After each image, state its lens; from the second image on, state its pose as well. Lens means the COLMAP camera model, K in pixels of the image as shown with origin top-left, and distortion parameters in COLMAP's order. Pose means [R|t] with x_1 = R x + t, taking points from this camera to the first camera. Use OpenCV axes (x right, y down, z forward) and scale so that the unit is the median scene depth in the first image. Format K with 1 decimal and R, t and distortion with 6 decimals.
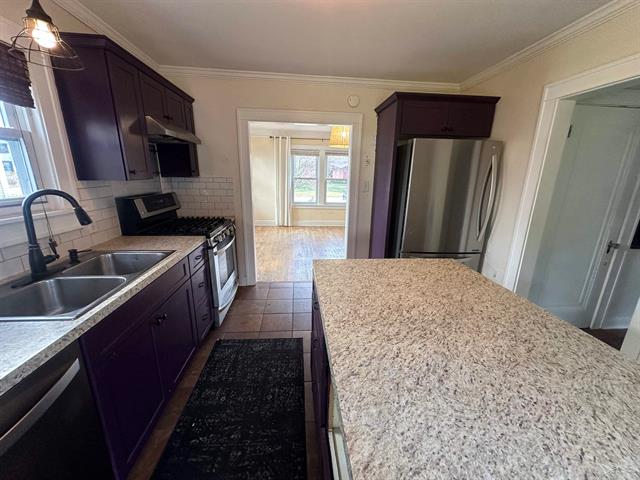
lens RADIAL K [[257.6, 0, 321.5], [0, 257.6, 243.0], [0, 0, 1]] dist [-0.003384, 0.000713]
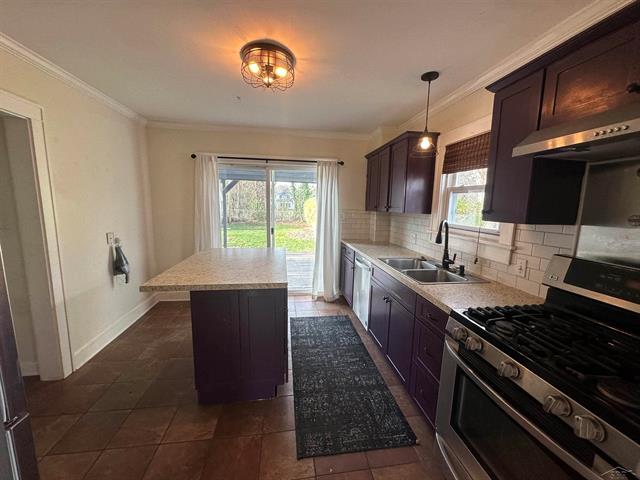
lens RADIAL K [[257.6, 0, 322.3], [0, 257.6, 241.4], [0, 0, 1]] dist [-0.003384, 0.000713]
pose [[-0.997398, -0.034350, -0.063382, -0.129619], [-0.056245, 0.920746, 0.386086, -0.624432], [0.045097, 0.388647, -0.920283, 2.334592]]
